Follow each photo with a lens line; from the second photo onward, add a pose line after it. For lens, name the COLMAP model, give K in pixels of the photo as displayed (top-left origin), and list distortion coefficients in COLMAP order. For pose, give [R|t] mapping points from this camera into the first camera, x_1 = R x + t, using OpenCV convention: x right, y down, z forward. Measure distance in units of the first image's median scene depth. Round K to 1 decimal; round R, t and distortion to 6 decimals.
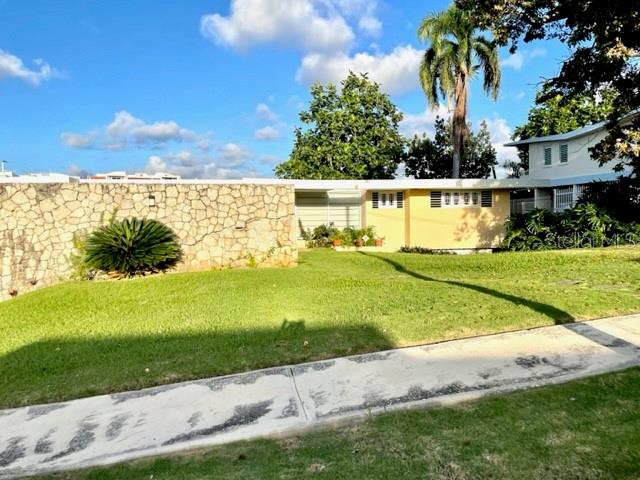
lens RADIAL K [[481.2, 0, 324.0], [0, 481.2, 237.8], [0, 0, 1]] dist [0.093059, -0.126486]
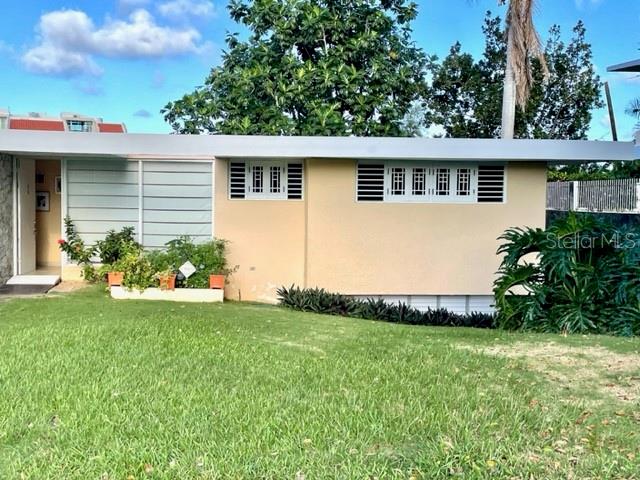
lens RADIAL K [[771.1, 0, 320.0], [0, 771.1, 240.0], [0, 0, 1]] dist [0.071154, -0.017487]
pose [[0.995311, 0.033216, -0.090843, 0.140039], [-0.031005, 0.999190, 0.025642, -0.023922], [0.091621, -0.022706, 0.995535, 0.157040]]
